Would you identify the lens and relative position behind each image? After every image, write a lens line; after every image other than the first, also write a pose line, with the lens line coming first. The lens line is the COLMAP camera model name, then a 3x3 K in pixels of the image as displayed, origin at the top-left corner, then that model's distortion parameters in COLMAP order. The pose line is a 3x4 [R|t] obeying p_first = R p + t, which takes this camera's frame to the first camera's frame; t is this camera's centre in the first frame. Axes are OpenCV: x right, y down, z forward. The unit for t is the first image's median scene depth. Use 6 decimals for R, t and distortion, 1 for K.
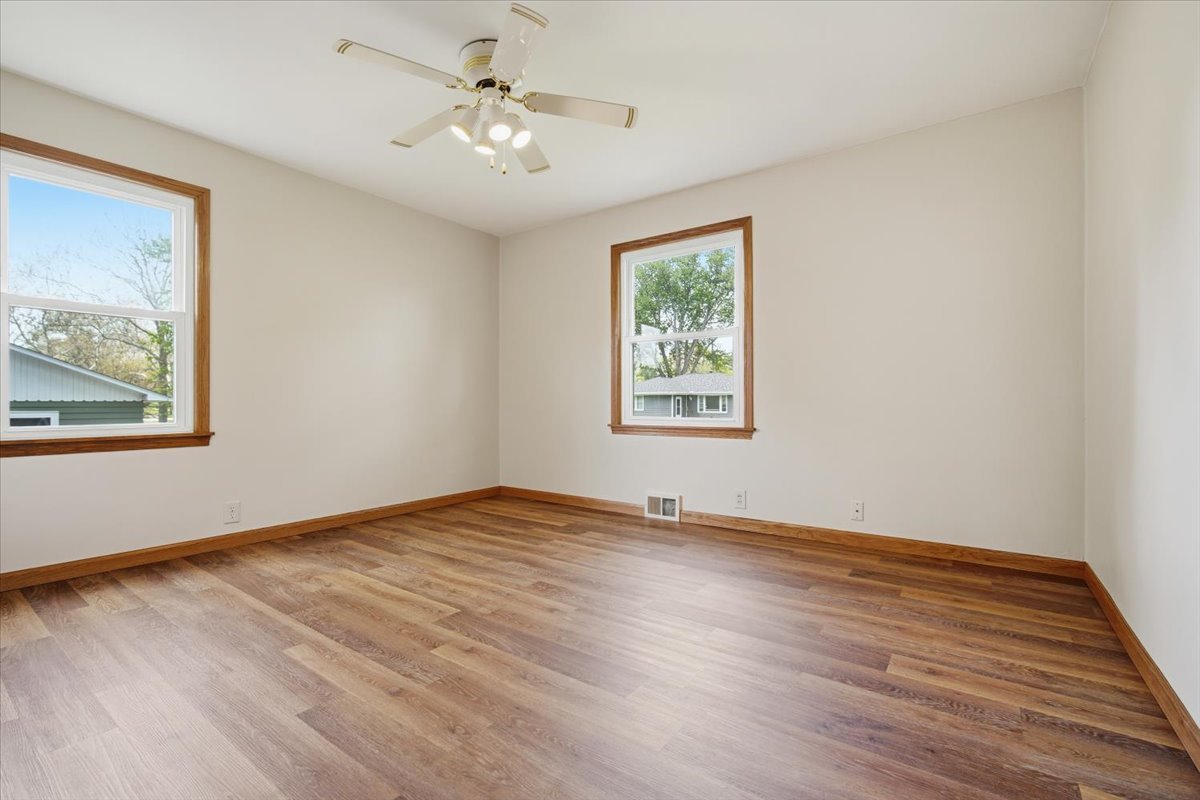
lens RADIAL K [[530.0, 0, 598.9], [0, 530.0, 403.0], [0, 0, 1]] dist [-0.012512, 0.003784]
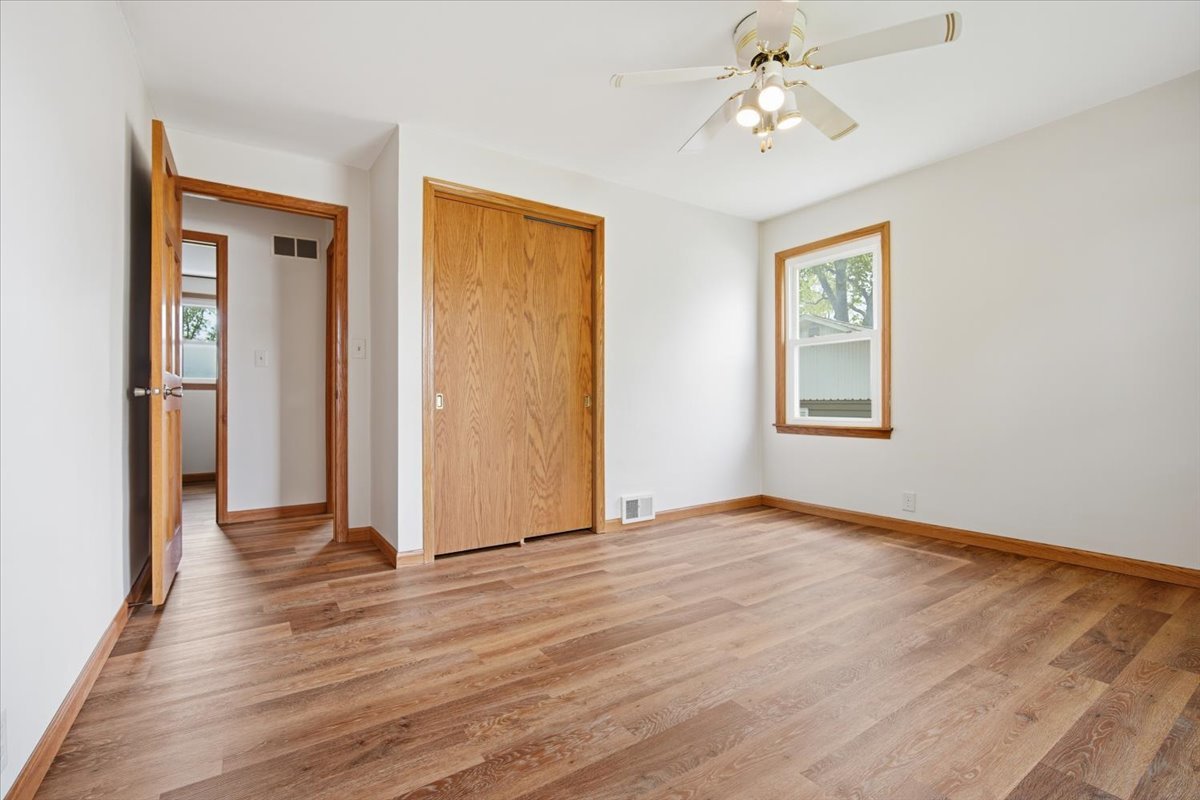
lens RADIAL K [[530.0, 0, 598.9], [0, 530.0, 403.0], [0, 0, 1]] dist [-0.012512, 0.003784]
pose [[-0.344395, 0.003369, -0.938819, 0.638819], [0.003183, 0.999992, 0.002421, -0.004494], [0.938819, -0.002155, -0.344403, 0.869017]]
